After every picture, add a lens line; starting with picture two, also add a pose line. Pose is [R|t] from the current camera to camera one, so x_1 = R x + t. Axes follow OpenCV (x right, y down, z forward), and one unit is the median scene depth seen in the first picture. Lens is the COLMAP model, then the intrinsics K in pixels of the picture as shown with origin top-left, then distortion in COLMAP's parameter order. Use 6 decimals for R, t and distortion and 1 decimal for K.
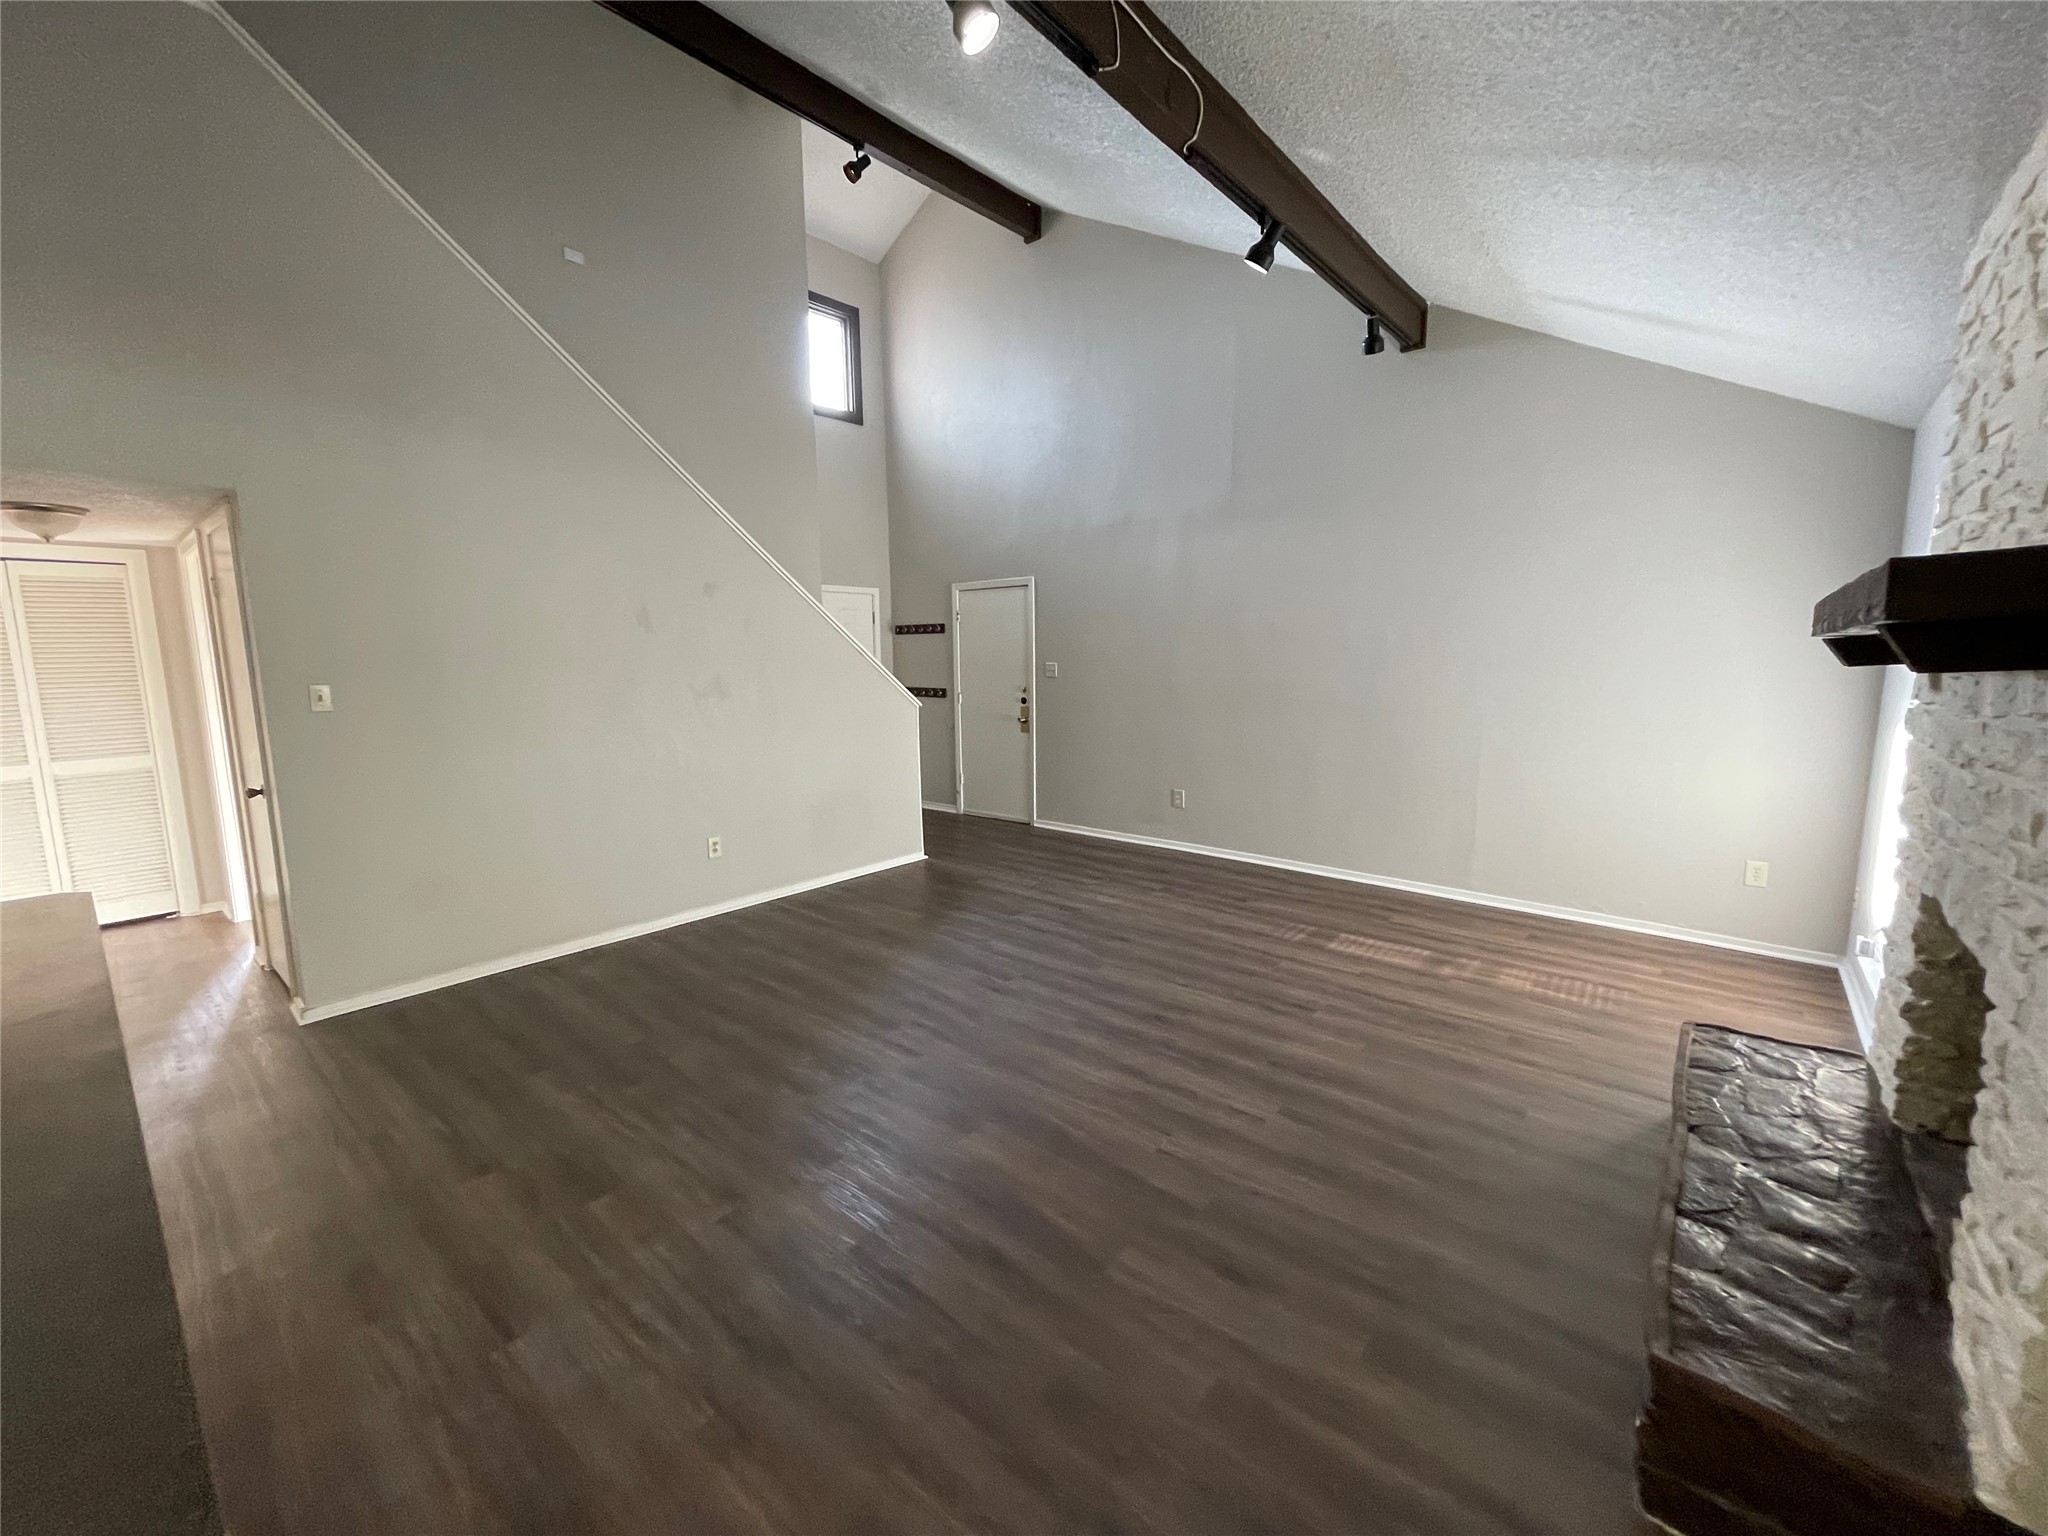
lens RADIAL K [[834.3, 0, 1020.4], [0, 834.3, 768.5], [0, 0, 1]] dist [0.000796, -0.000067]
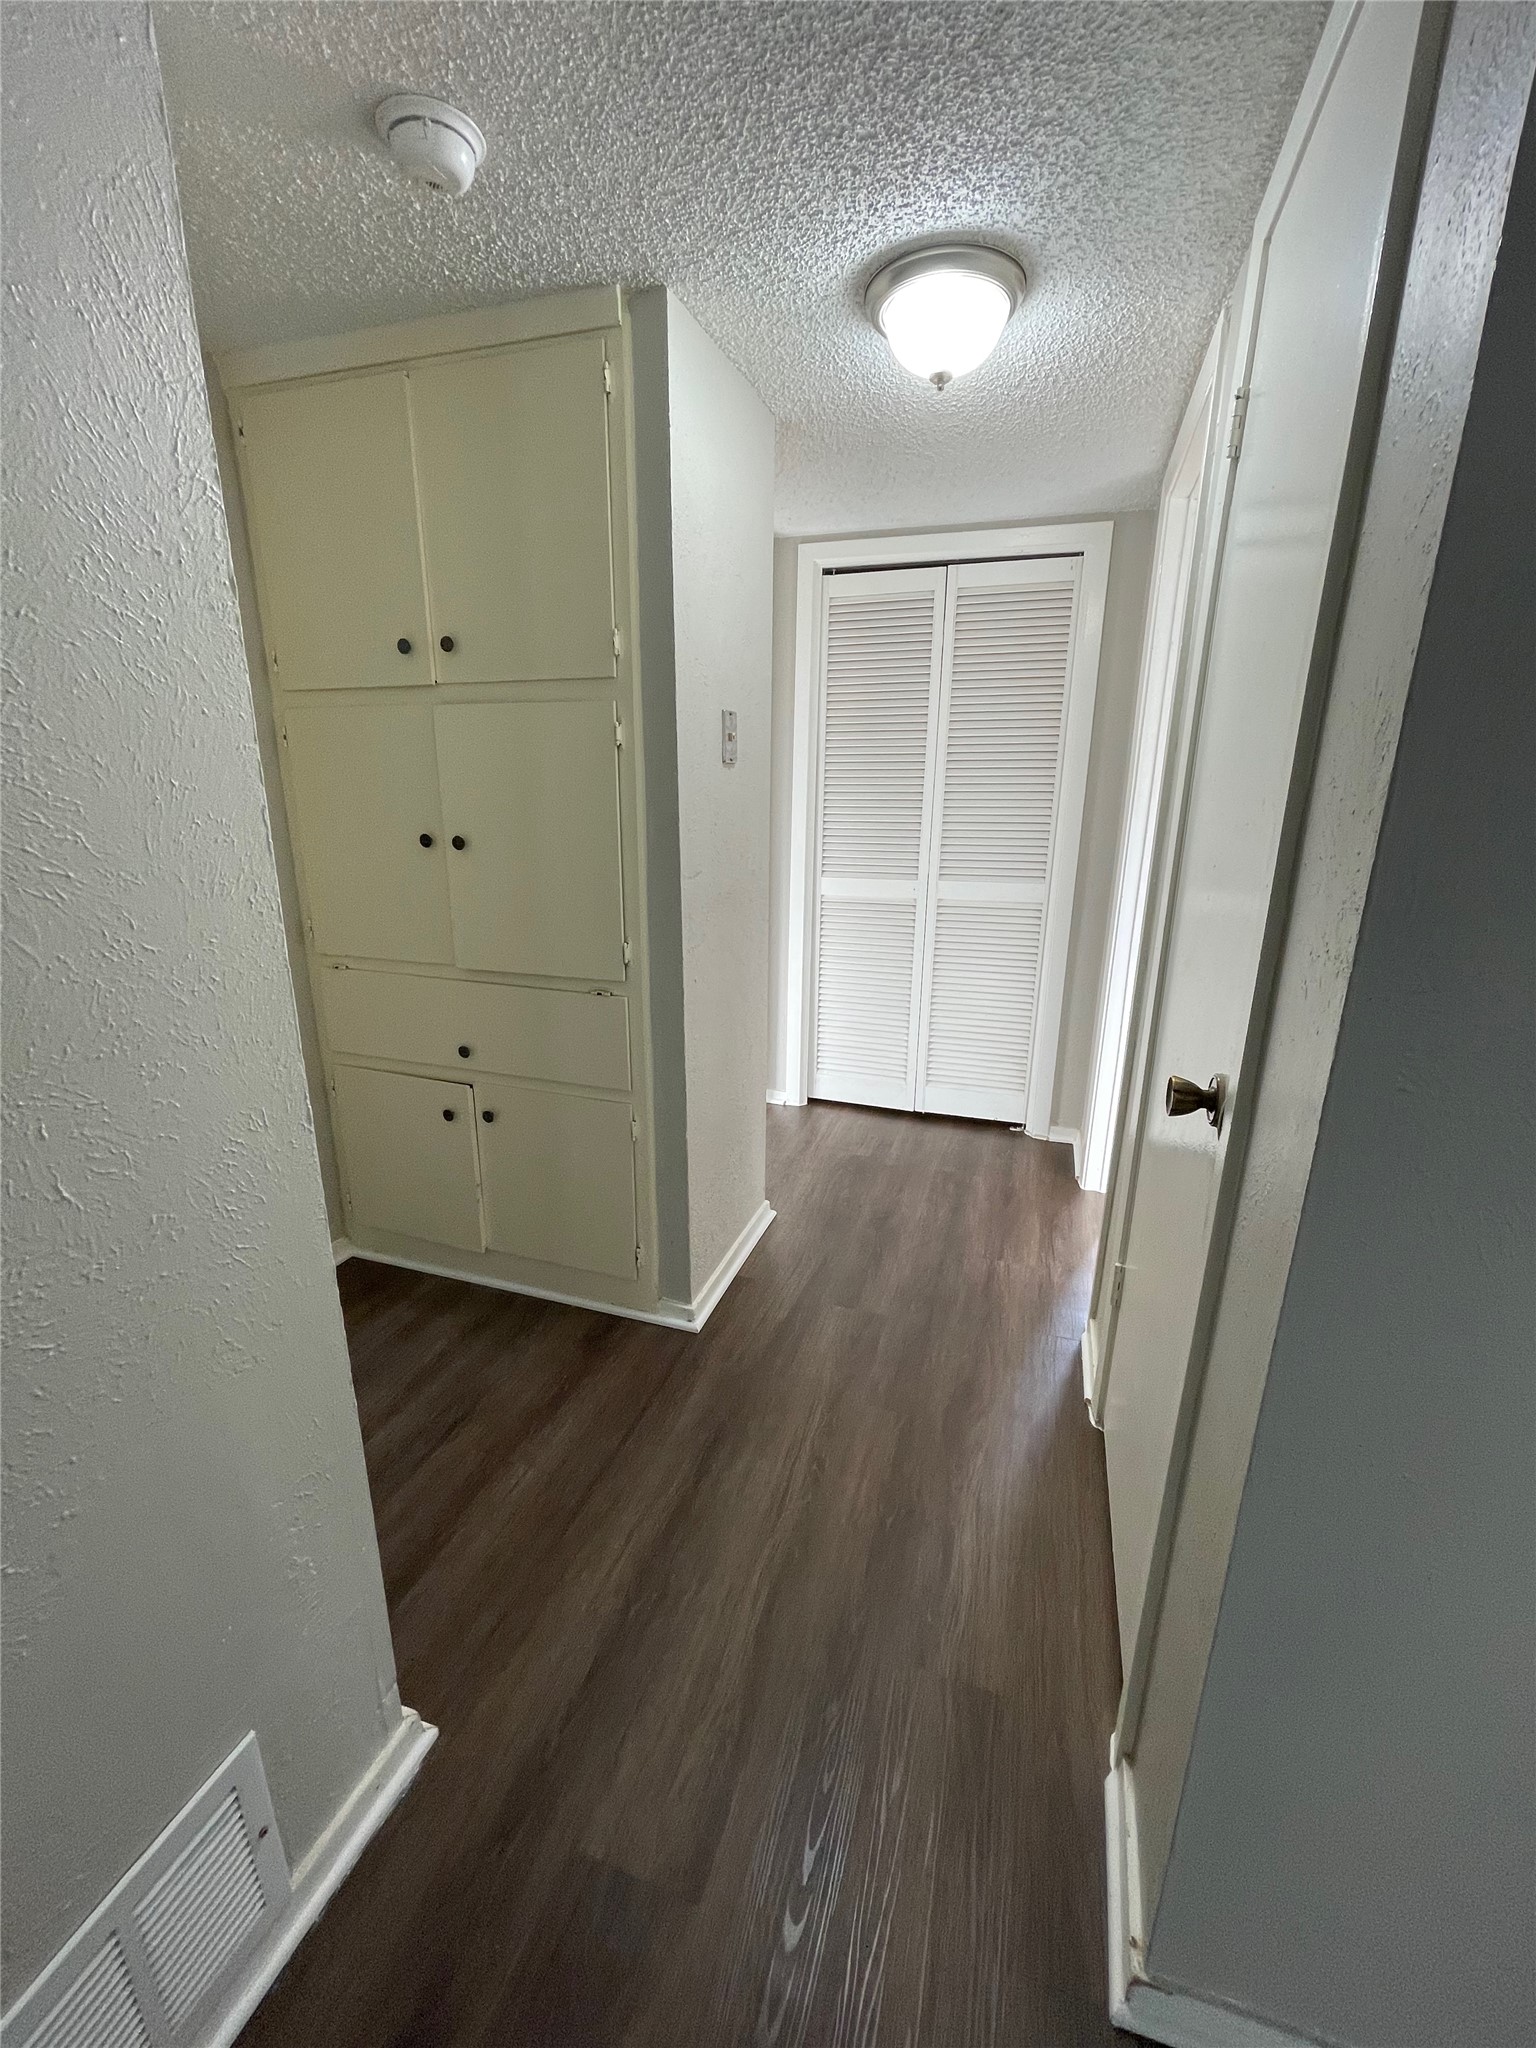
lens RADIAL K [[834.3, 0, 762.6], [0, 834.3, 1028.5], [0, 0, 1]] dist [0.000796, -0.000067]
pose [[0.380724, 0.264656, -0.886006, -0.554704], [-0.138668, 0.963672, 0.228269, -0.025630], [0.914232, 0.035953, 0.403592, 0.575152]]
